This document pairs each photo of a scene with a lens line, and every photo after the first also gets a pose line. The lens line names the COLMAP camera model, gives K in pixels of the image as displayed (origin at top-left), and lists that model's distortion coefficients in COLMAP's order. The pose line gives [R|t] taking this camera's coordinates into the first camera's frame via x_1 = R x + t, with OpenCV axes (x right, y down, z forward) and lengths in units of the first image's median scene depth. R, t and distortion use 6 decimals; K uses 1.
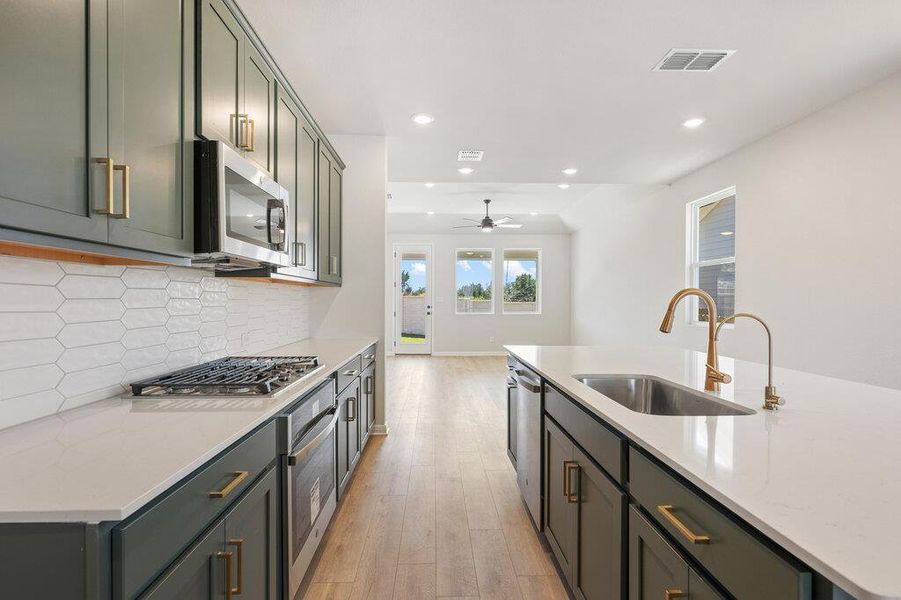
lens RADIAL K [[436.2, 0, 446.9], [0, 436.2, 302.4], [0, 0, 1]] dist [-0.002481, -0.000363]
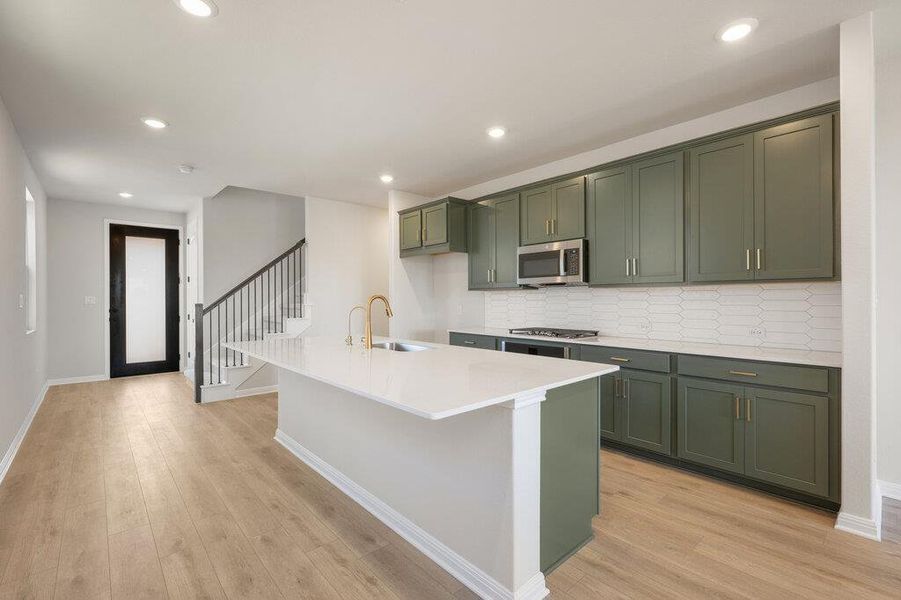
lens RADIAL K [[397.9, 0, 447.9], [0, 397.9, 299.9], [0, 0, 1]] dist [-0.000574, -0.000304]
pose [[-0.770120, 0.000470, -0.637899, 0.536684], [-0.001218, 0.999997, 0.002208, -0.005462], [0.637898, 0.002477, -0.770117, 0.947756]]
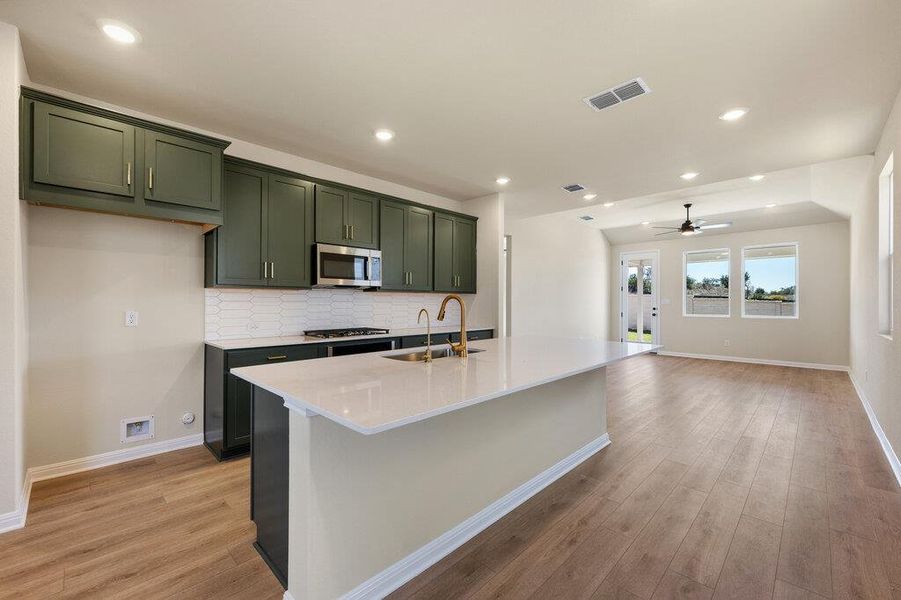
lens RADIAL K [[373.0, 0, 450.0], [0, 373.0, 300.9], [0, 0, 1]] dist [-0.000912, -0.000044]
pose [[0.689688, -0.002919, -0.724101, 0.587765], [-0.004523, 0.999955, -0.008339, 0.001013], [0.724093, 0.009027, 0.689644, -0.000426]]
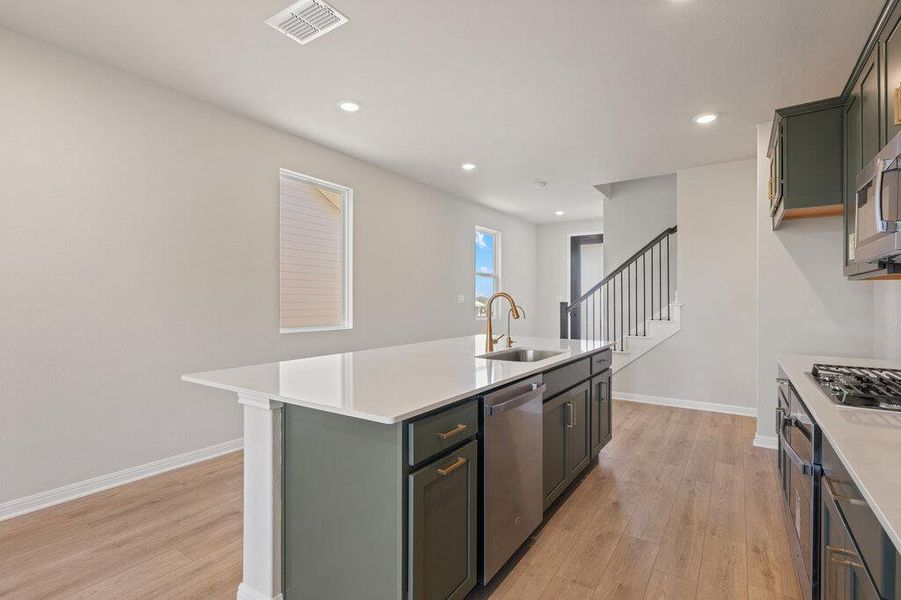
lens RADIAL K [[428.0, 0, 450.5], [0, 428.0, 300.0], [0, 0, 1]] dist [-0.001931, -0.000175]
pose [[-0.811049, -0.002558, 0.584972, -0.097426], [-0.000462, 0.999993, 0.003731, -0.003050], [-0.584977, 0.002755, -0.811045, 0.917050]]
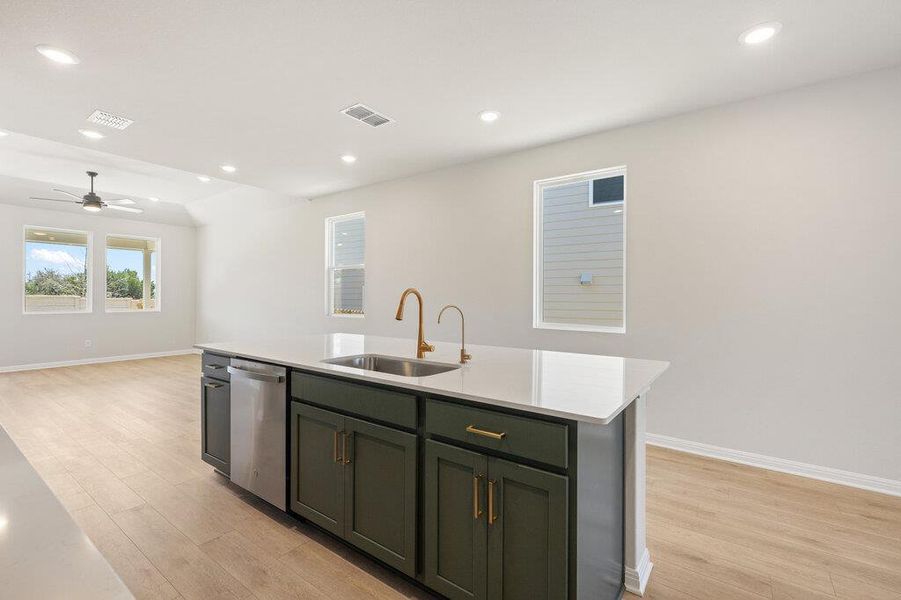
lens RADIAL K [[397.9, 0, 447.9], [0, 397.9, 299.9], [0, 0, 1]] dist [-0.000574, -0.000304]
pose [[0.615151, -0.004770, 0.788395, -0.147341], [0.001089, 0.999986, 0.005200, -0.000832], [-0.788408, -0.002340, 0.615148, 0.036134]]
